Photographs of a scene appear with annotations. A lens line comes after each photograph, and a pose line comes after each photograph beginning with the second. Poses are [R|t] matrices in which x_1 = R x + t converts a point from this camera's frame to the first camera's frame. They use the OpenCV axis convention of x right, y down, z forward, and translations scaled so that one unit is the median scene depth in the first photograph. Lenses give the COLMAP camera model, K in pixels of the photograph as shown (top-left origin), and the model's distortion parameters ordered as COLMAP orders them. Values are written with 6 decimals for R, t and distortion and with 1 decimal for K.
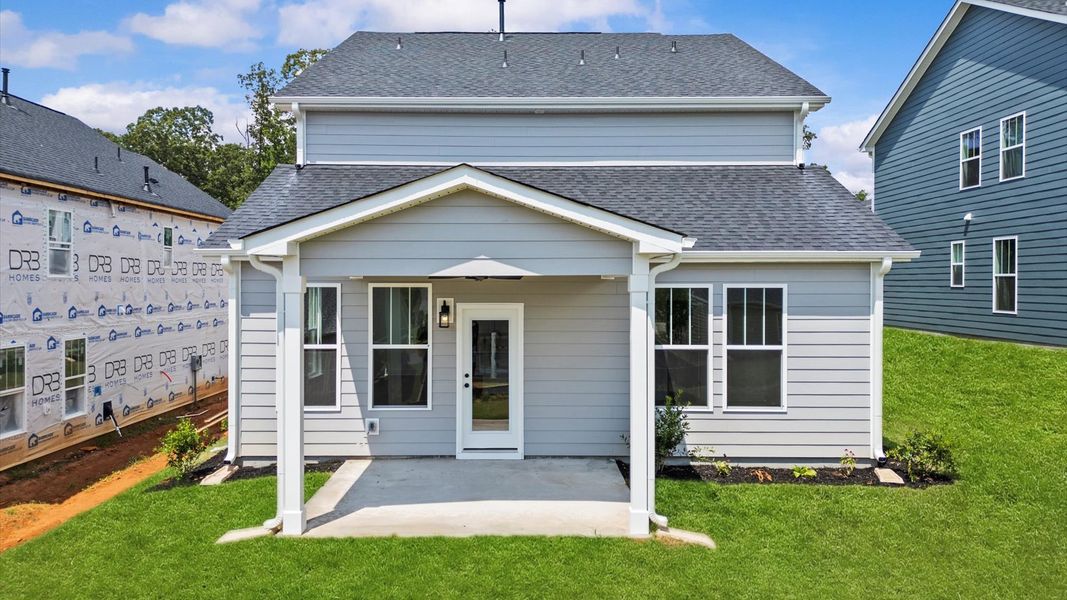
lens RADIAL K [[759.6, 0, 528.6], [0, 759.6, 288.4], [0, 0, 1]] dist [0.054034, -0.014545]
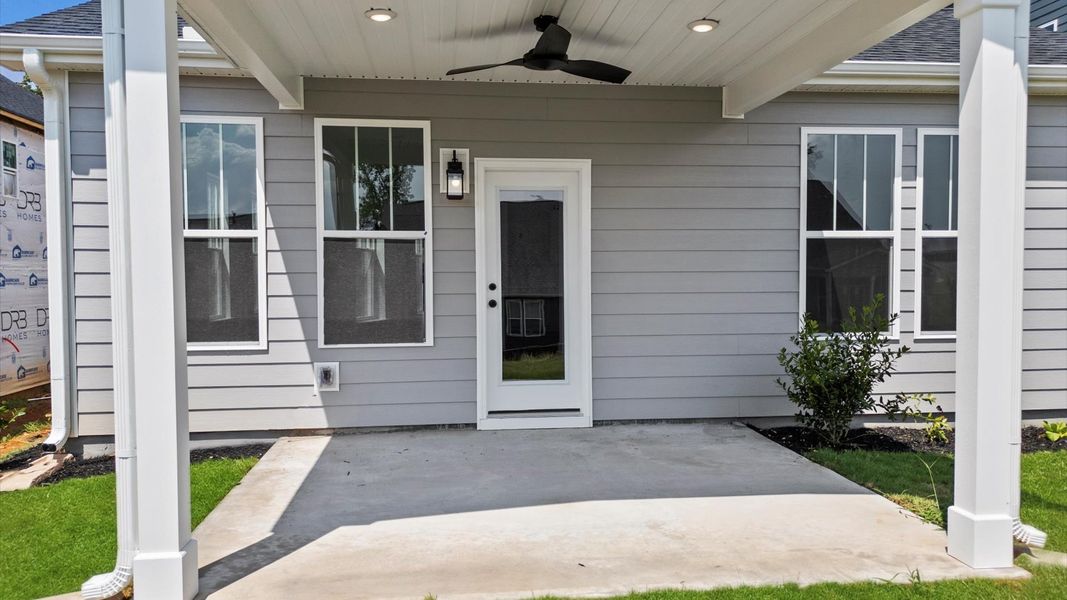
lens RADIAL K [[754.8, 0, 531.0], [0, 754.8, 304.2], [0, 0, 1]] dist [0.043170, -0.019598]
pose [[0.993827, -0.012017, 0.110291, -0.116462], [0.008522, 0.999448, 0.032113, 0.111064], [-0.110616, -0.030975, 0.993380, 0.431167]]
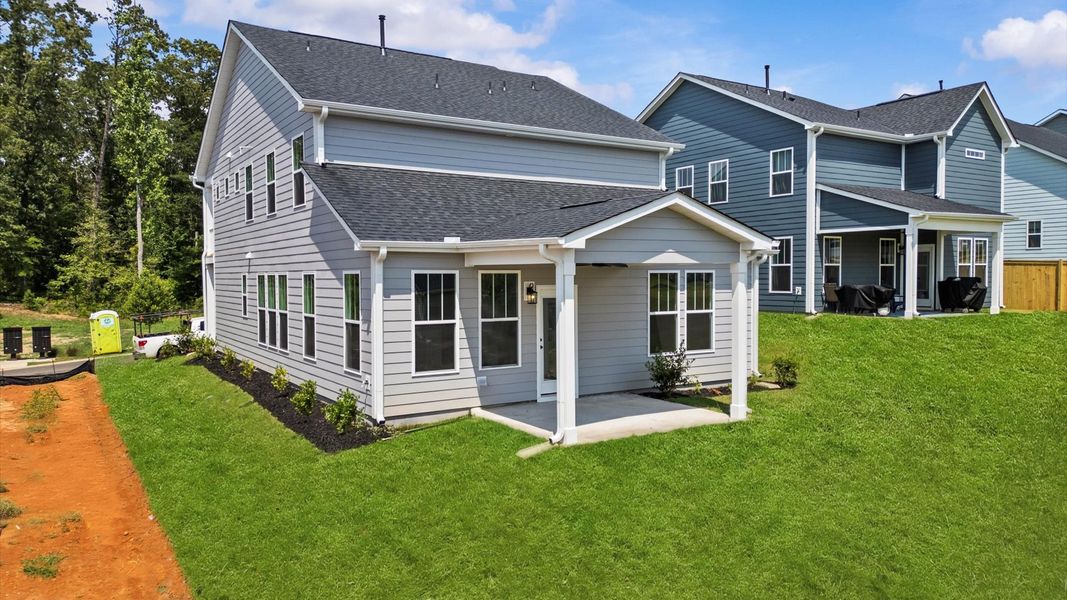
lens RADIAL K [[753.5, 0, 534.3], [0, 753.5, 311.2], [0, 0, 1]] dist [0.043432, -0.004897]
pose [[0.843004, -0.031573, 0.536980, -0.801922], [0.011974, 0.999130, 0.039949, 0.012187], [-0.537774, -0.027247, 0.842649, -0.102505]]
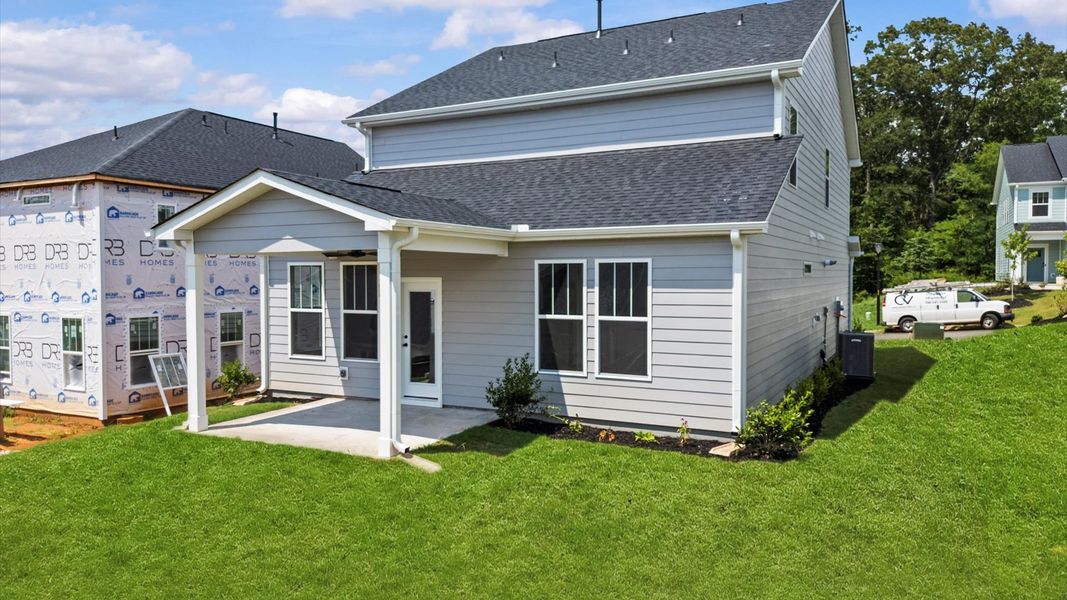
lens RADIAL K [[753.5, 0, 536.3], [0, 753.5, 298.3], [0, 0, 1]] dist [0.043432, -0.004897]
pose [[0.887091, 0.010144, -0.461482, 0.672127], [0.002428, 0.999642, 0.026640, 0.021004], [0.461588, -0.024753, 0.886749, 0.018750]]
